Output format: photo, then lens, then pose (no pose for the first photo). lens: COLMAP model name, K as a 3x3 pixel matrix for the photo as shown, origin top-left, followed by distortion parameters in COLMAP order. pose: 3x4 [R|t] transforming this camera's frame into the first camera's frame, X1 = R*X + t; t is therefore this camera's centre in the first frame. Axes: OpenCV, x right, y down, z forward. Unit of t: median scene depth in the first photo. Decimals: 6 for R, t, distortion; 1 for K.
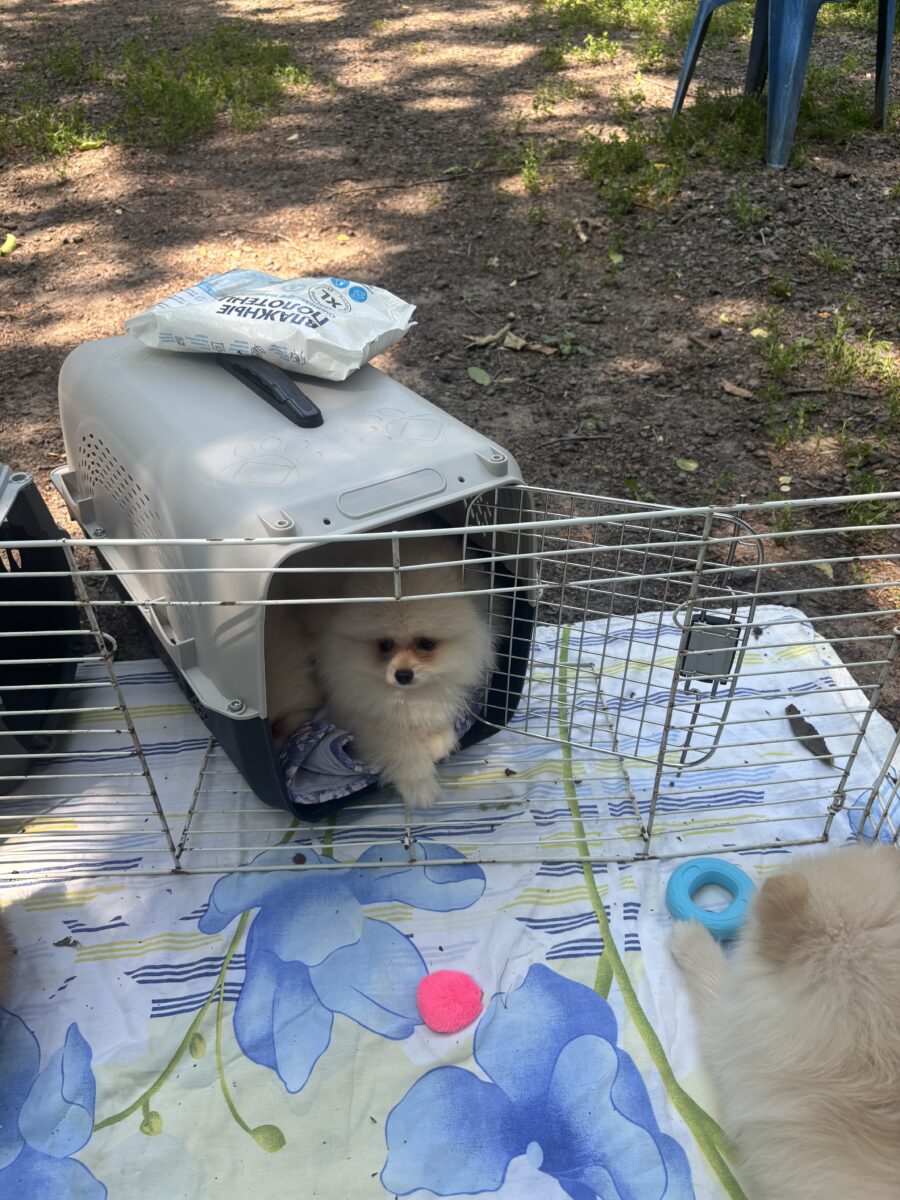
lens RADIAL K [[933.1, 0, 450.0], [0, 933.1, 600.0], [0, 0, 1]] dist [-0.137723, 0.164102]
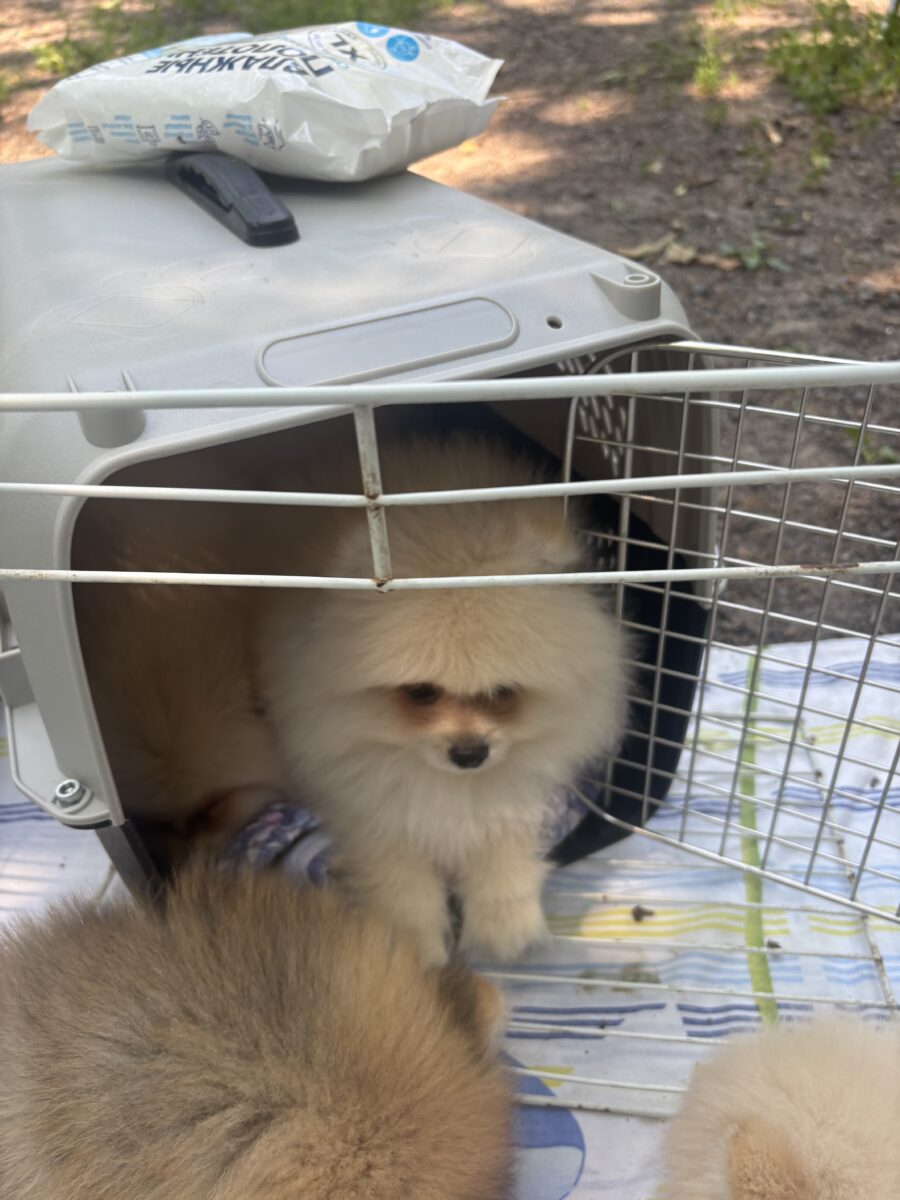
lens RADIAL K [[933.1, 0, 450.0], [0, 933.1, 600.0], [0, 0, 1]] dist [-0.137723, 0.164102]
pose [[0.985811, 0.038100, -0.163480, 0.033314], [-0.038373, 0.999262, 0.001489, 0.004412], [0.163416, 0.004805, 0.986546, 0.459759]]
